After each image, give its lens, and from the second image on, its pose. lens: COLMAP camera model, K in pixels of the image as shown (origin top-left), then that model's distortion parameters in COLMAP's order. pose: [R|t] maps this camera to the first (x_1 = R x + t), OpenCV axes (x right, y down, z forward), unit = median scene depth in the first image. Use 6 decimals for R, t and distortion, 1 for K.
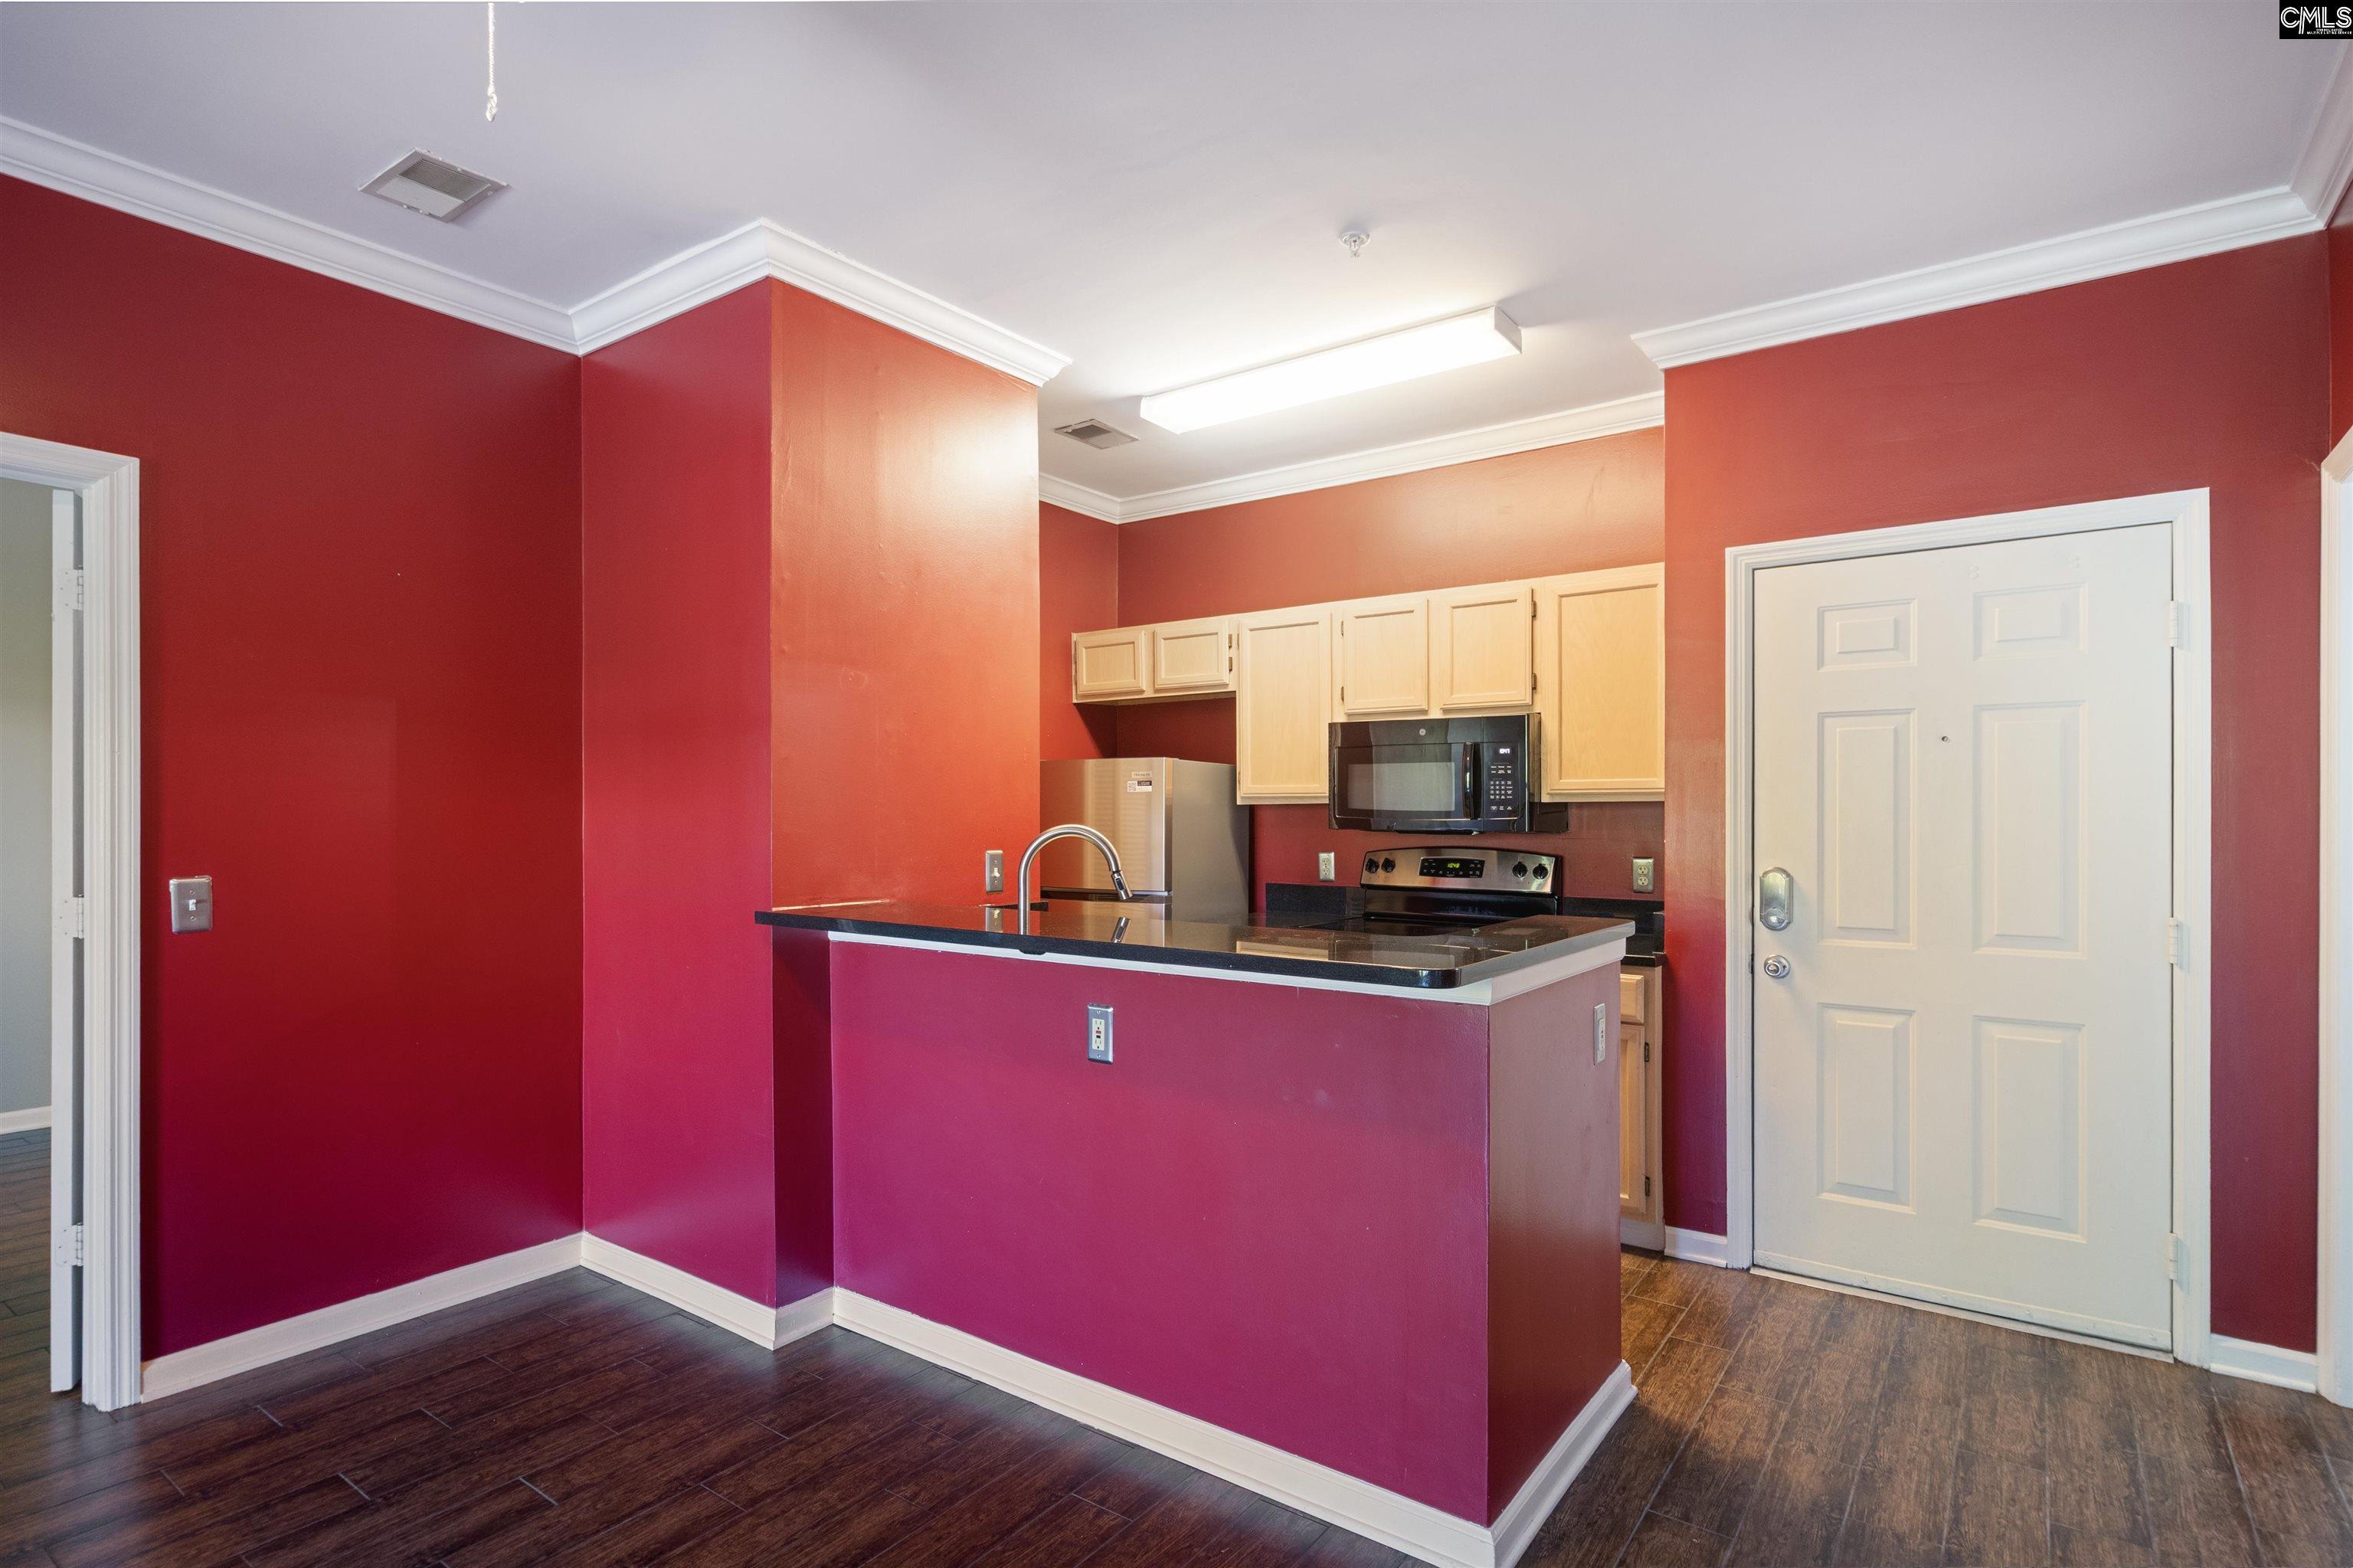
lens RADIAL K [[1167.0, 0, 1175.5], [0, 1167.0, 813.6], [0, 0, 1]] dist [-0.000989, 0.000008]
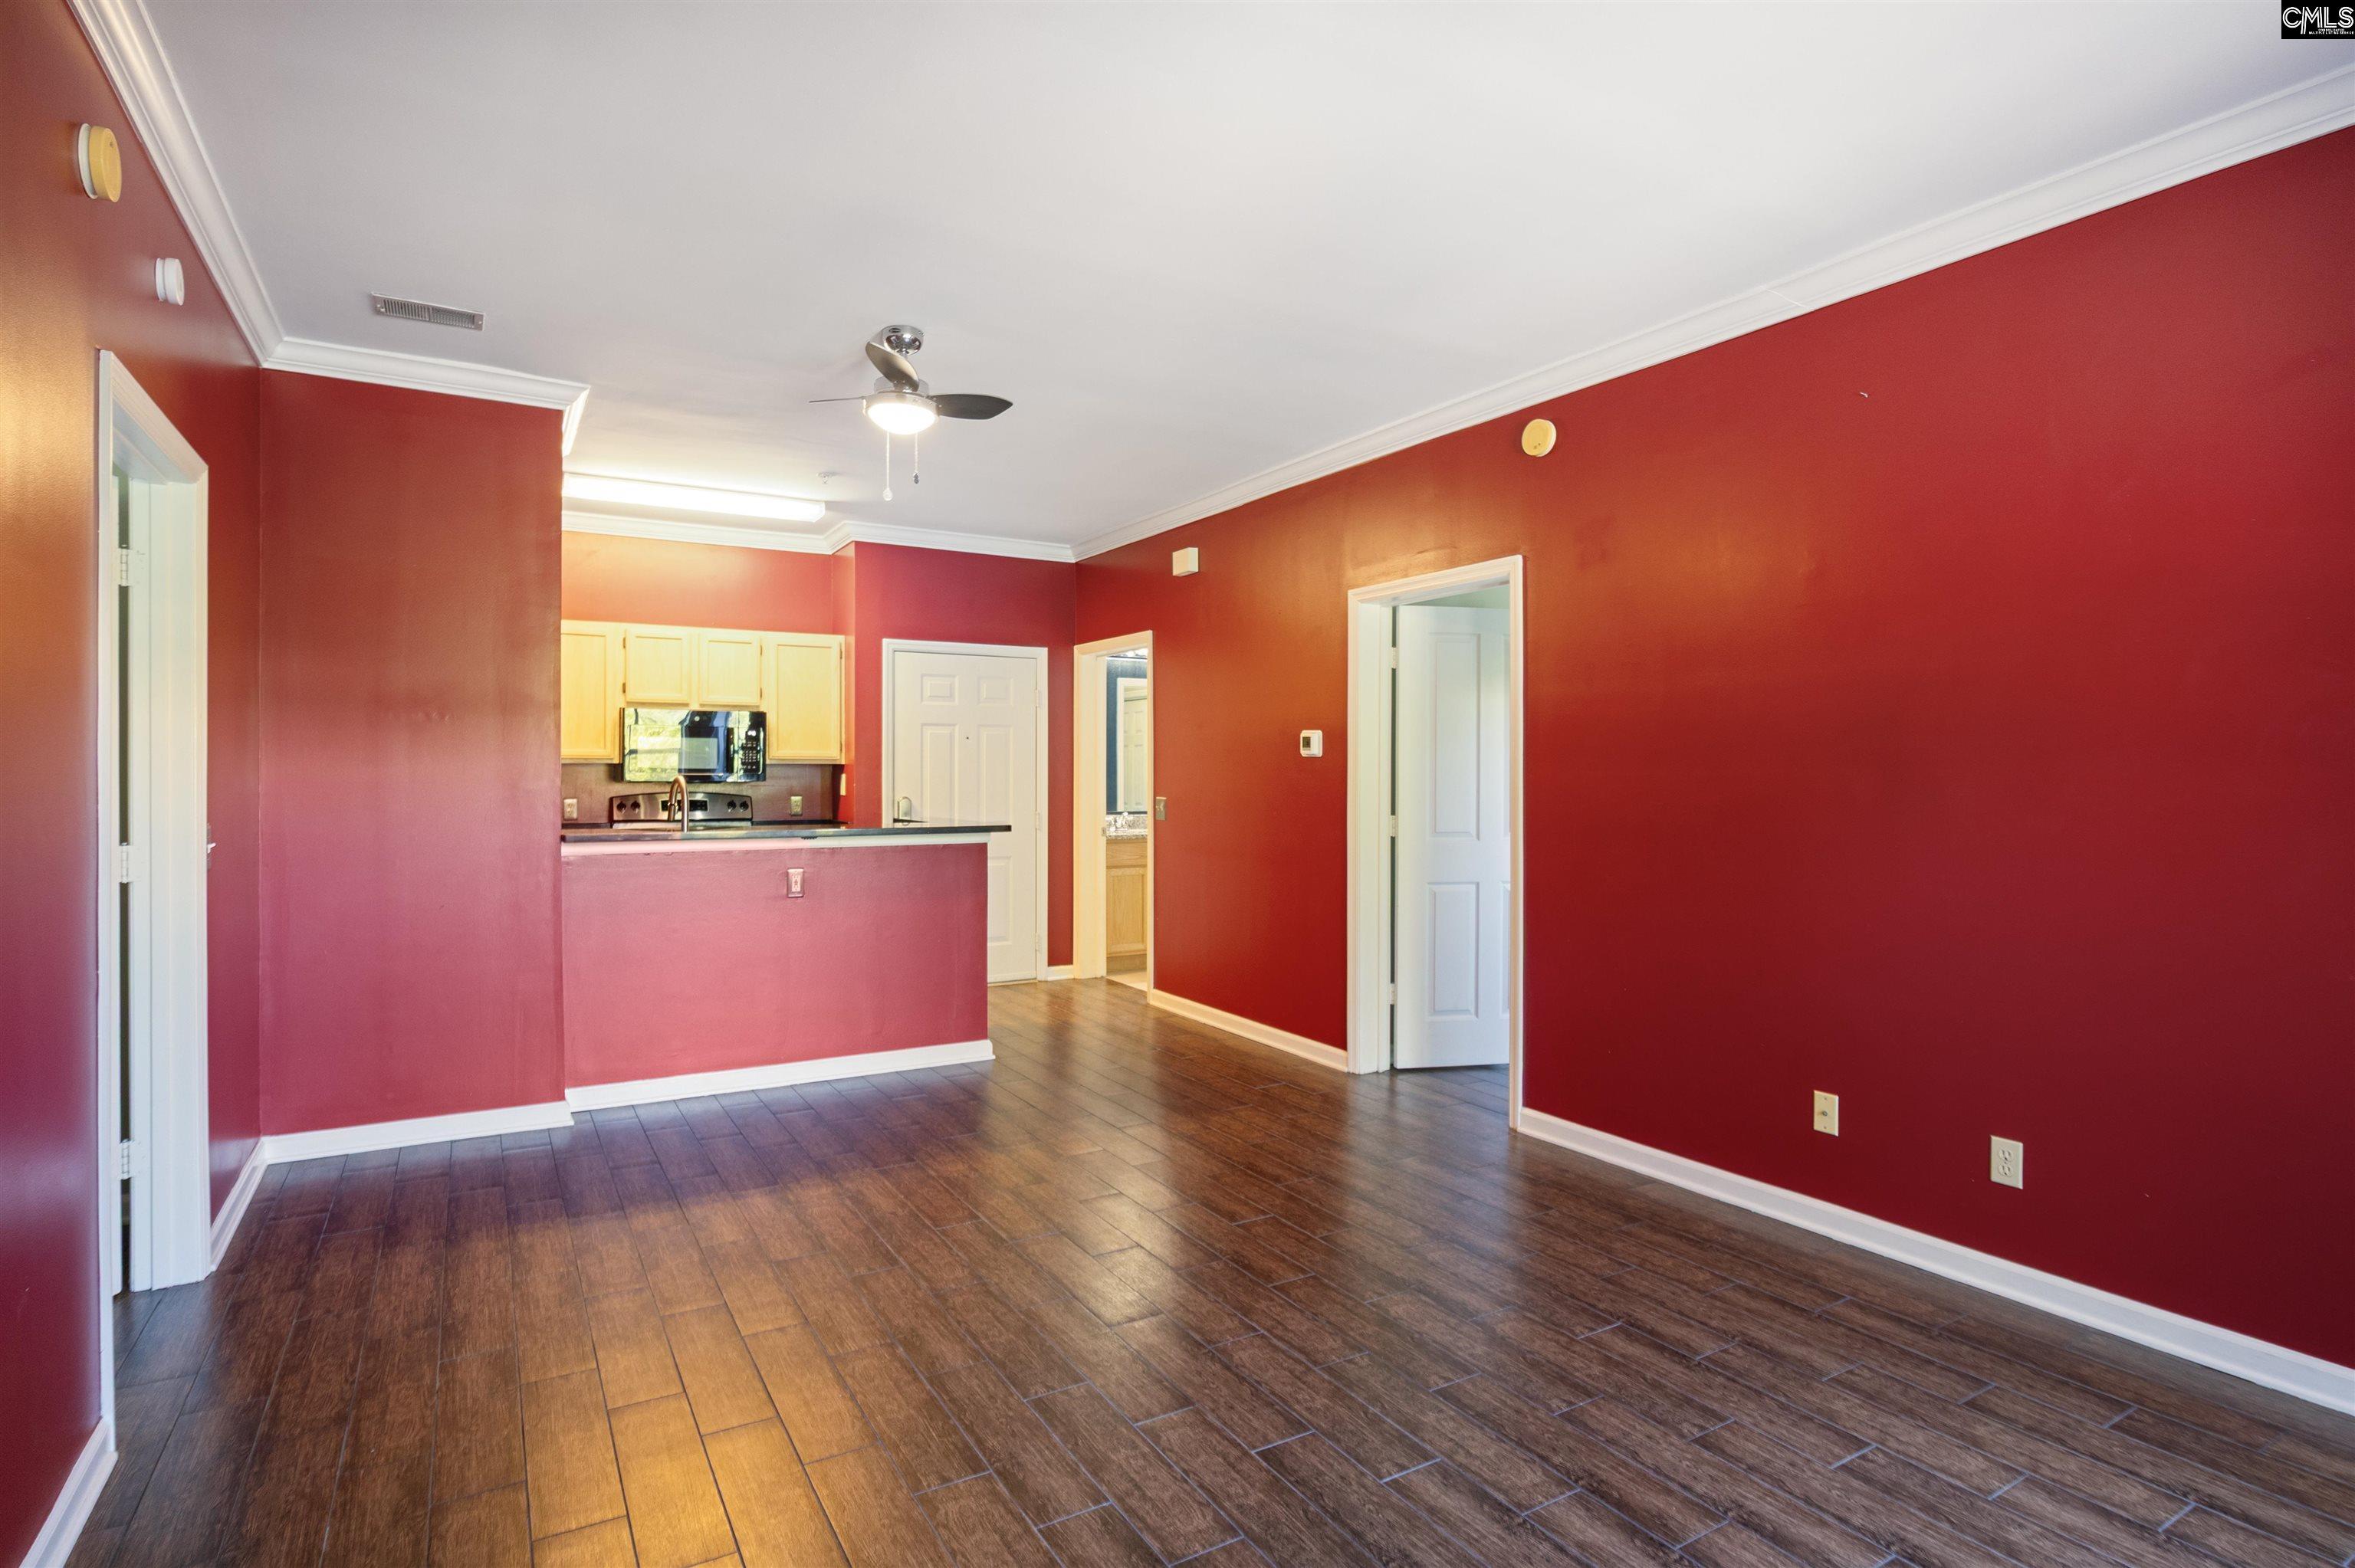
lens RADIAL K [[1207.3, 0, 1177.5], [0, 1207.3, 784.0], [0, 0, 1]] dist [0.000309, 0.000078]
pose [[0.393798, -0.010112, 0.919141, -1.200530], [0.001206, 0.999944, 0.010484, 0.001269], [-0.919196, -0.003020, 0.393788, -0.277547]]
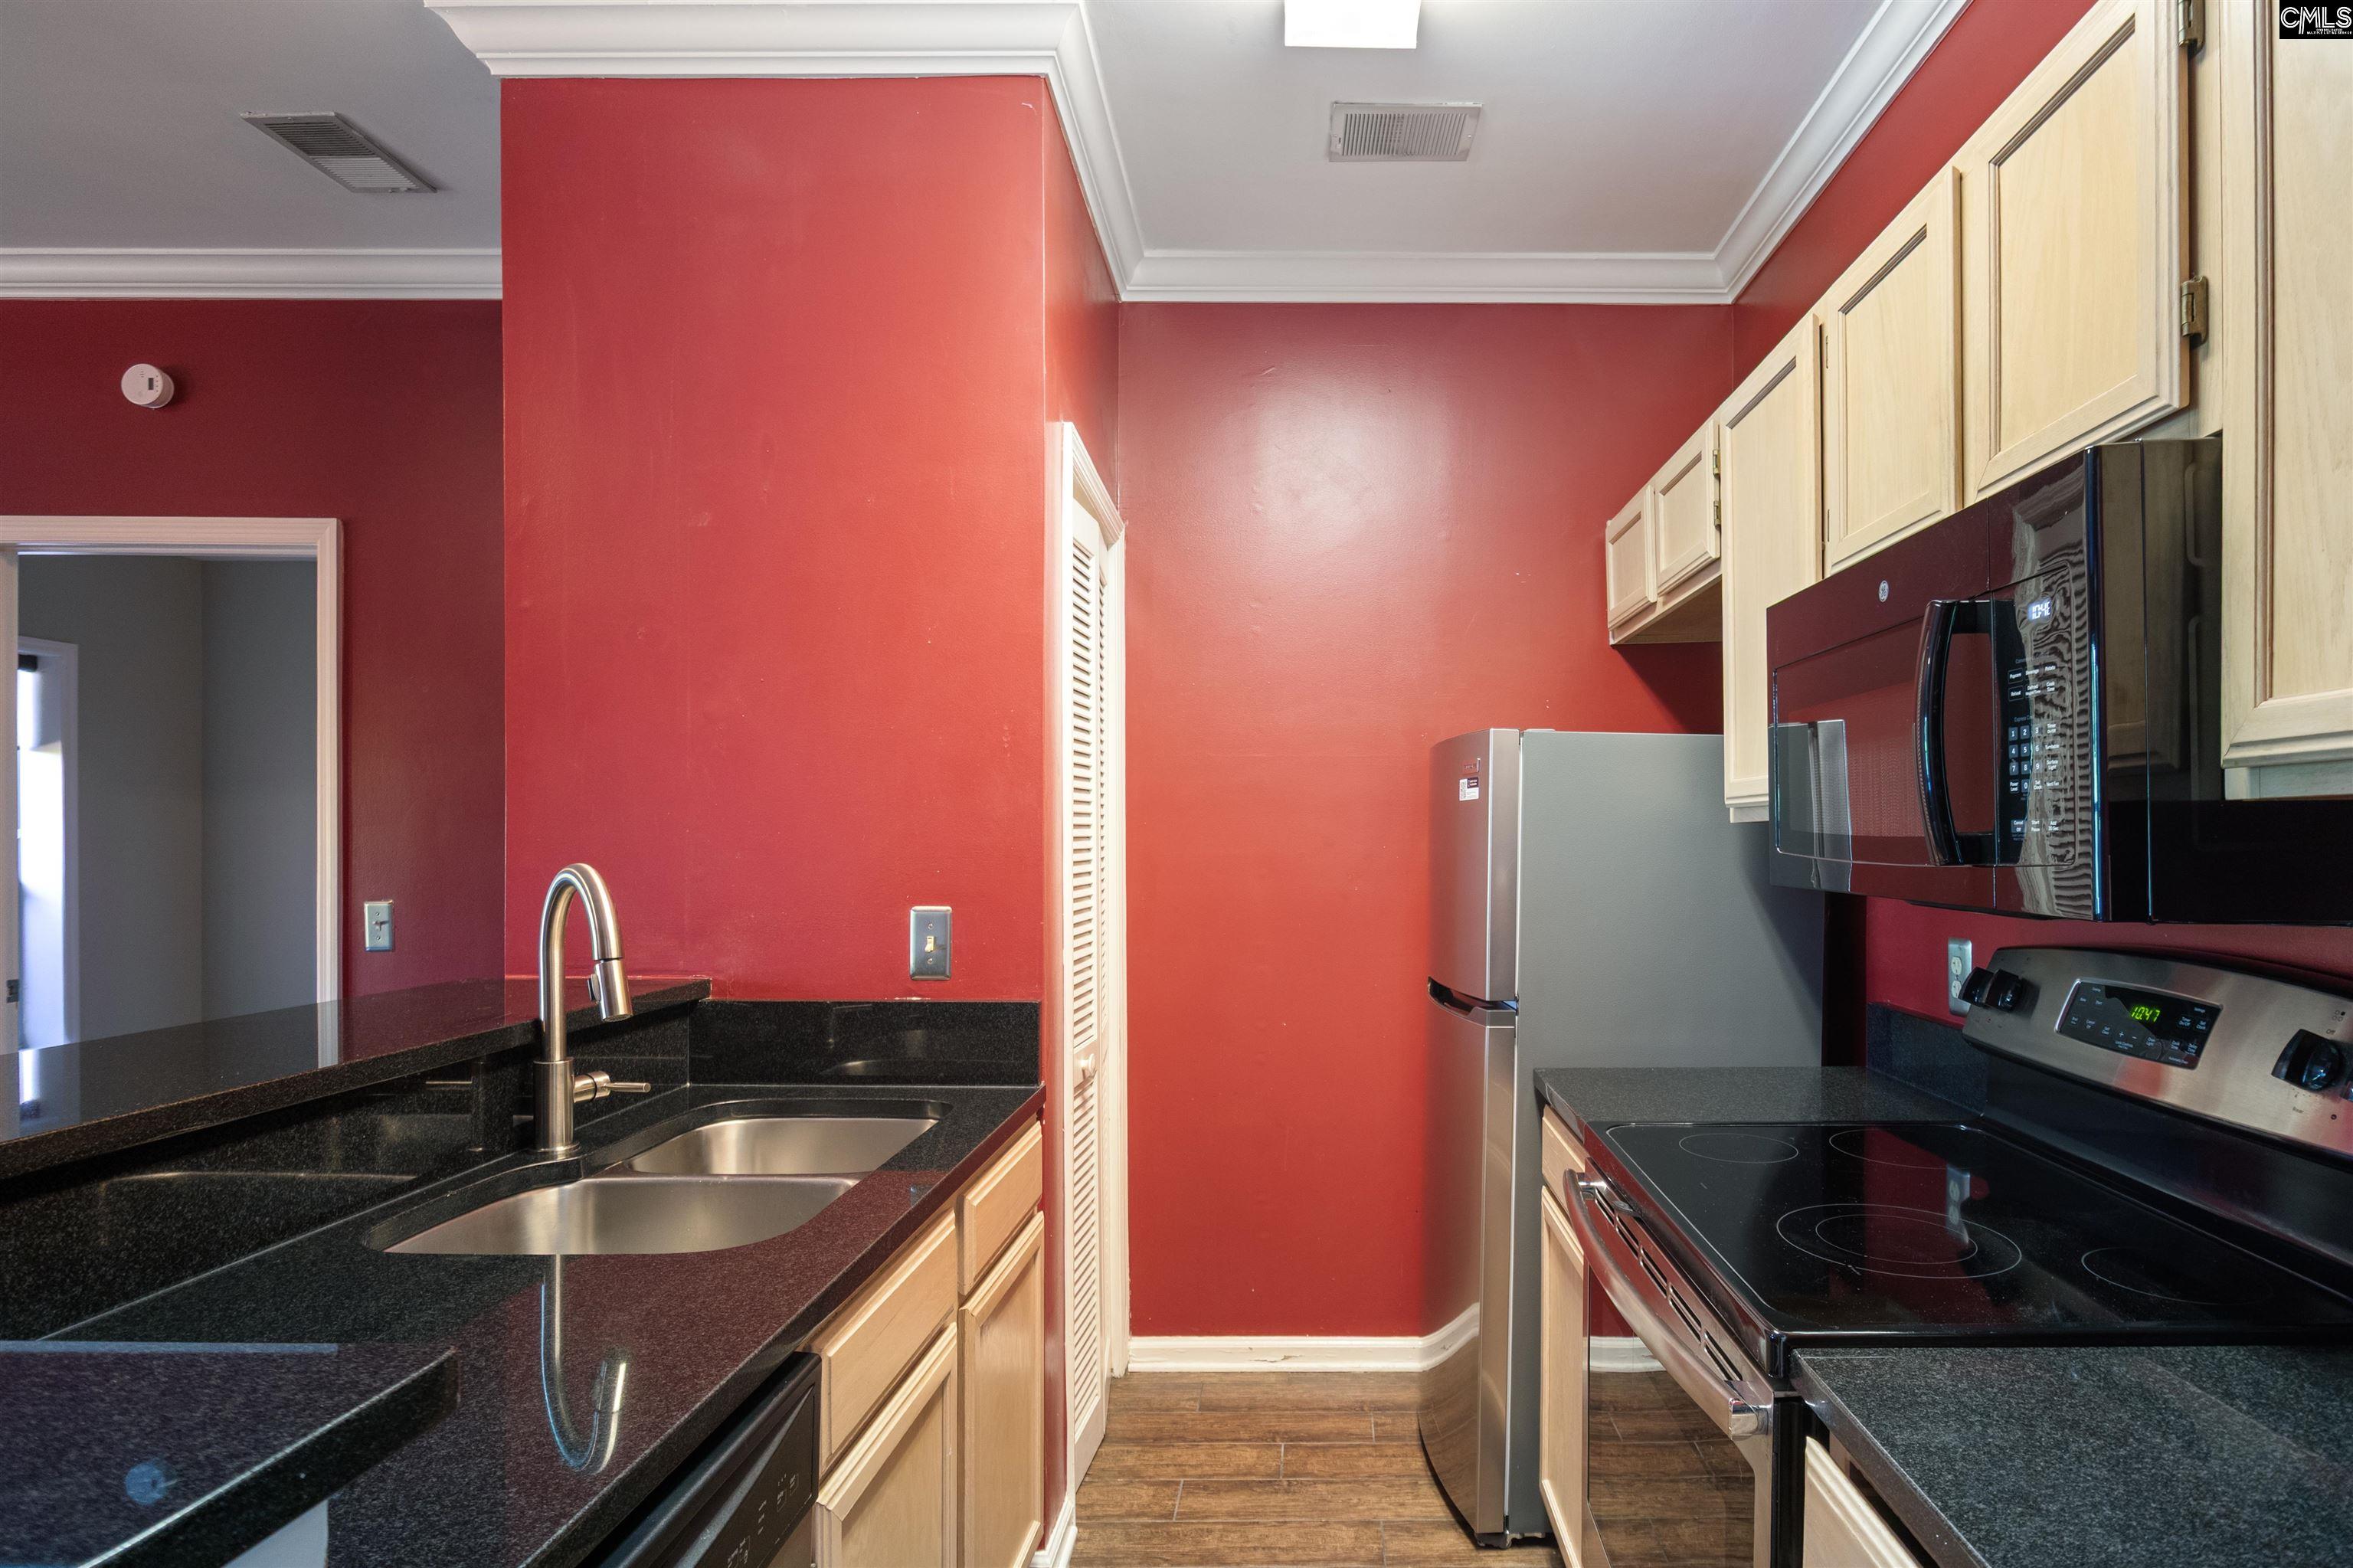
lens RADIAL K [[1330.7, 0, 1178.2], [0, 1330.7, 847.3], [0, 0, 1]] dist [0.000477, -0.000084]
pose [[0.503550, -0.000536, -0.863966, 0.496527], [-0.002163, 0.999996, -0.001881, 0.001364], [0.863963, 0.002816, 0.503547, 0.753634]]
